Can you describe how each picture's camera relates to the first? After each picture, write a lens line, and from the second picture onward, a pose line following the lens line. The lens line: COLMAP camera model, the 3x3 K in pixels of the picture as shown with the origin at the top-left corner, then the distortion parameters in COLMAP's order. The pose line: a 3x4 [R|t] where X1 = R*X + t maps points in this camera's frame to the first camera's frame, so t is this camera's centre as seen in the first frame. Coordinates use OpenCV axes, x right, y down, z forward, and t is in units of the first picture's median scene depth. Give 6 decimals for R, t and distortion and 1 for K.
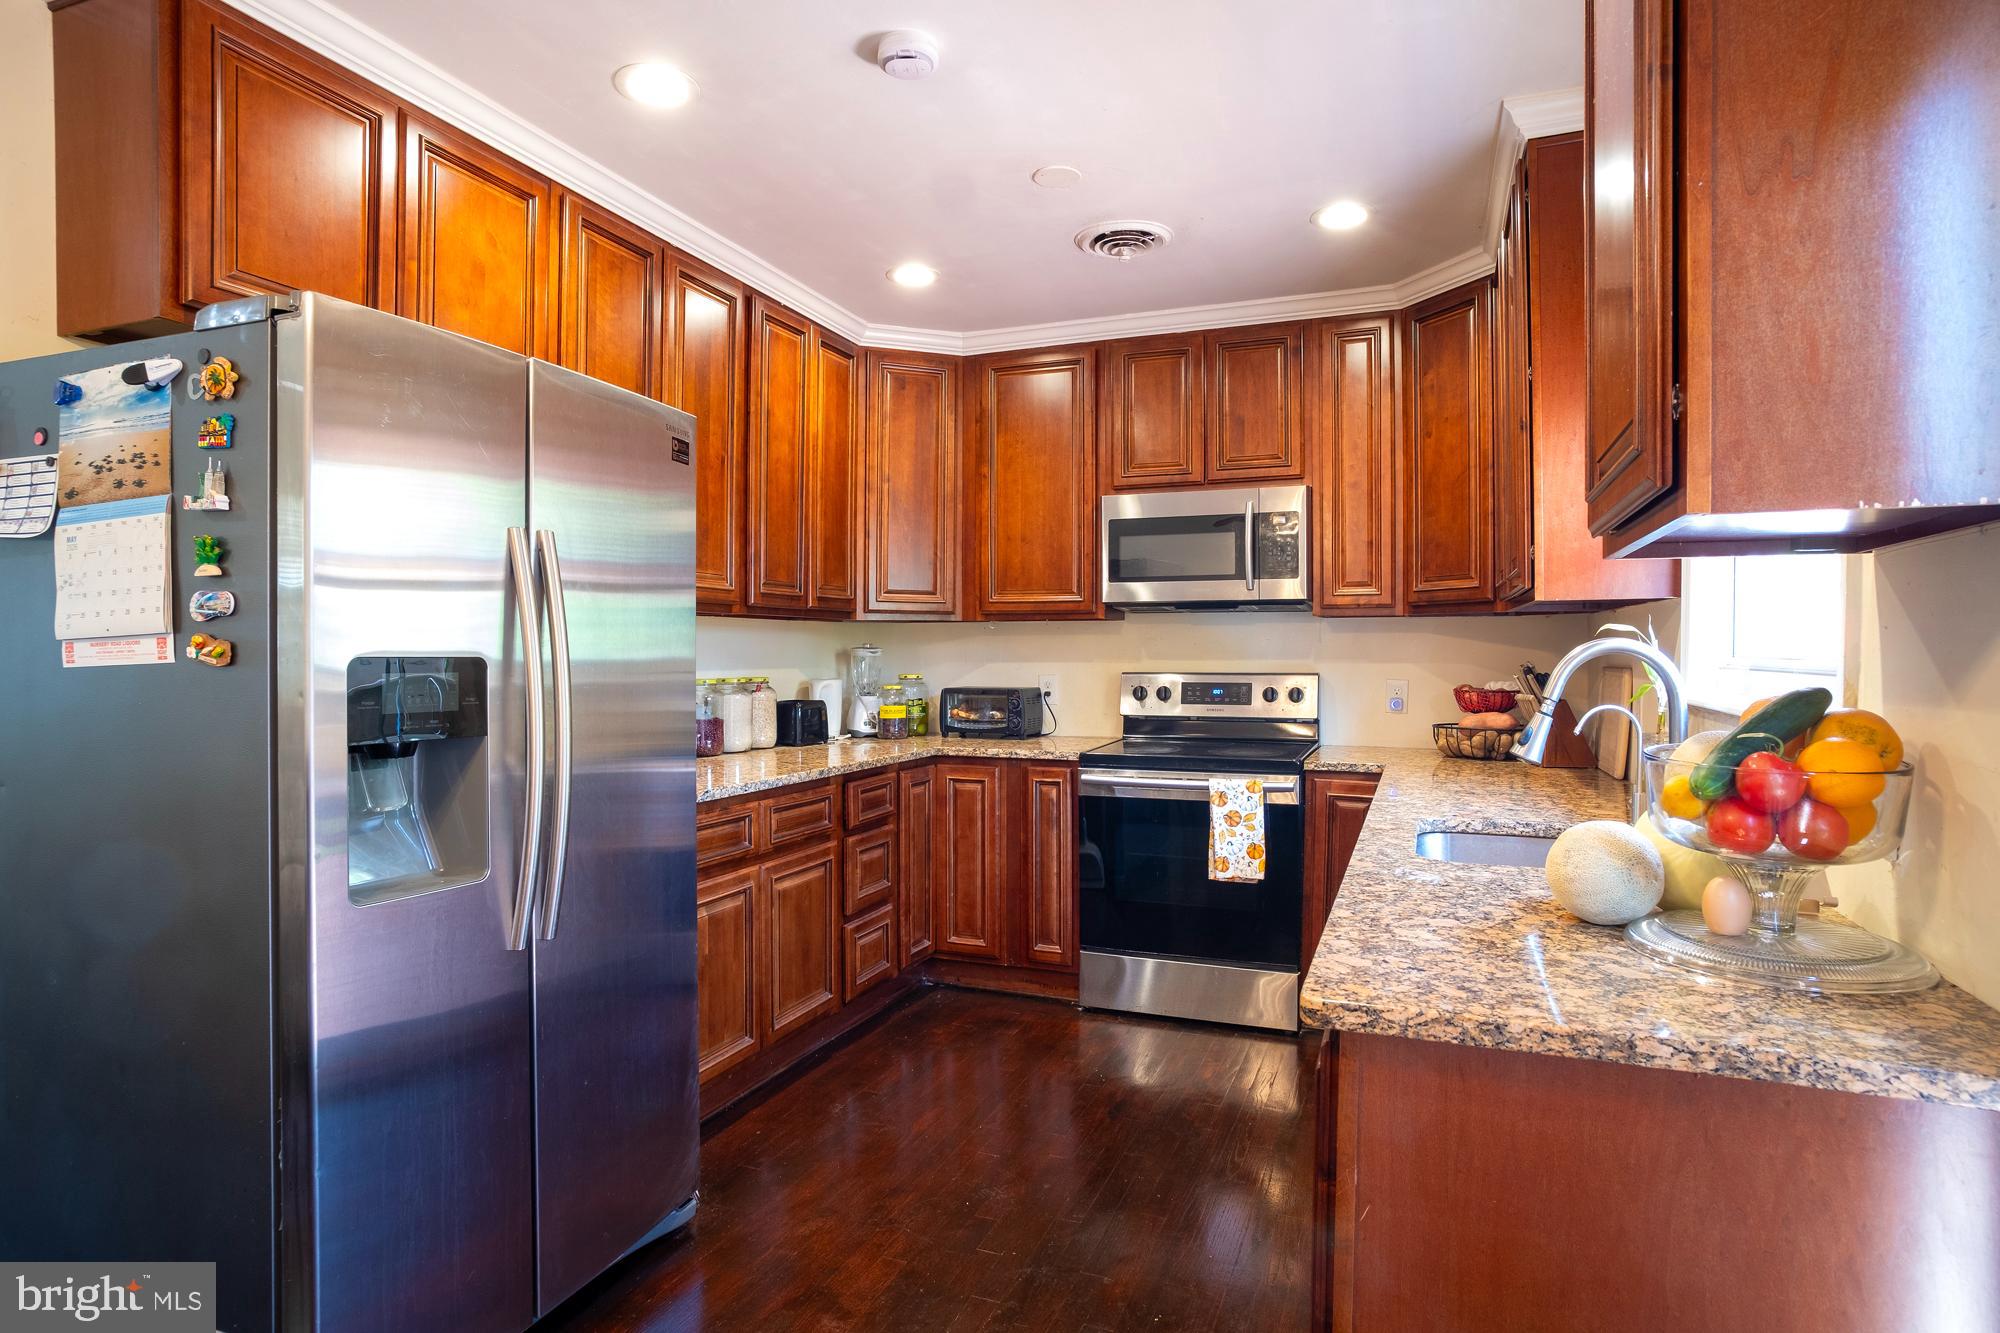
lens RADIAL K [[1082.1, 0, 984.2], [0, 1082.1, 666.5], [0, 0, 1]] dist [-0.065491, 0.045301]
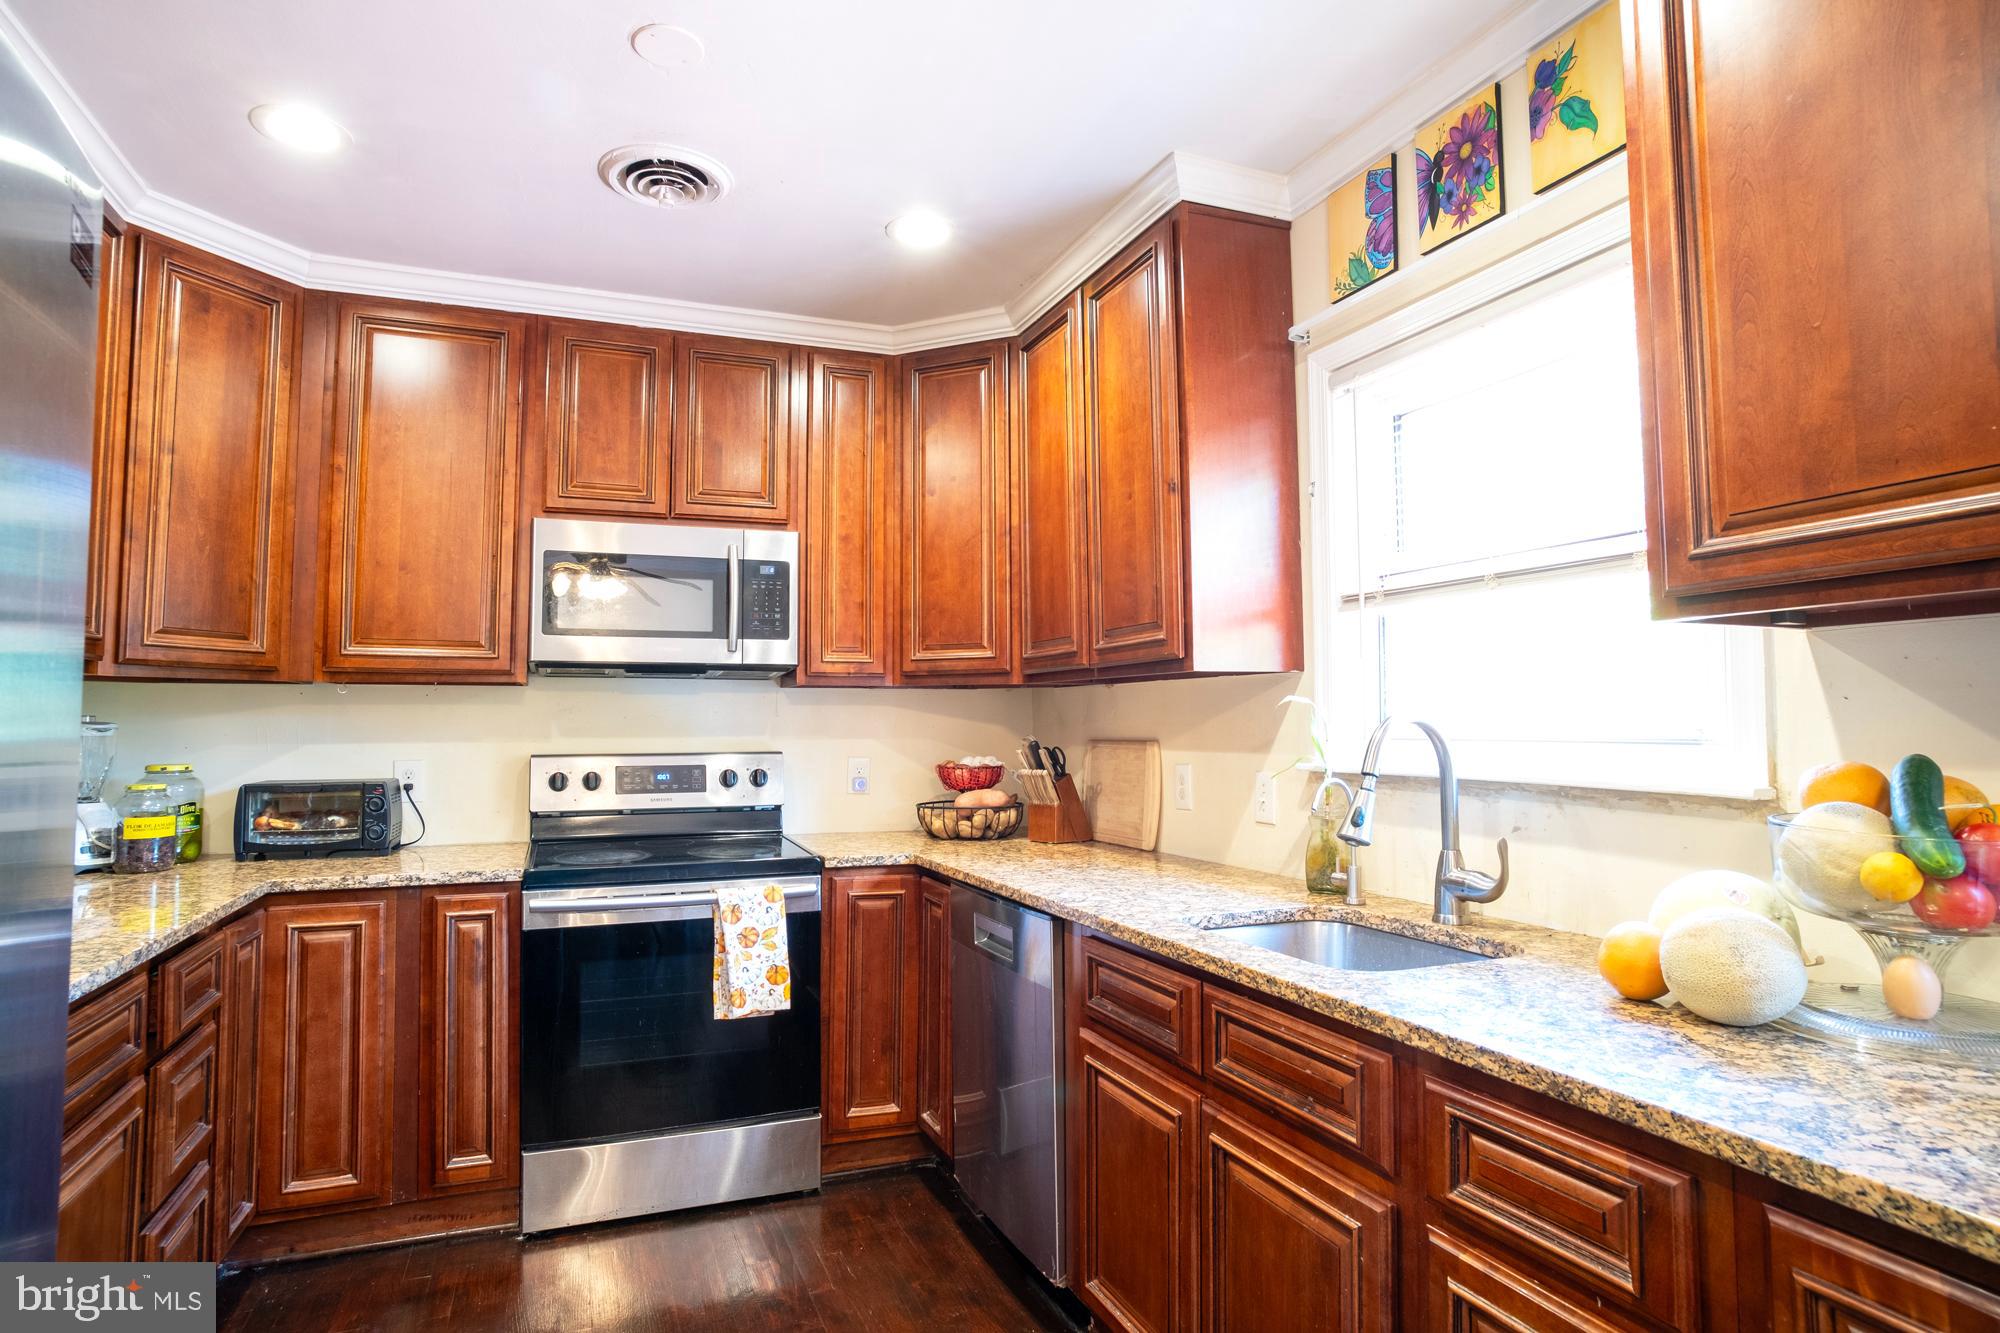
lens RADIAL K [[1082.1, 0, 984.2], [0, 1082.1, 666.5], [0, 0, 1]] dist [-0.065491, 0.045301]
pose [[0.727592, 0.034505, 0.685142, -0.174249], [0.014573, 0.997731, -0.065724, -0.002843], [-0.685855, 0.057805, 0.725439, 0.270135]]
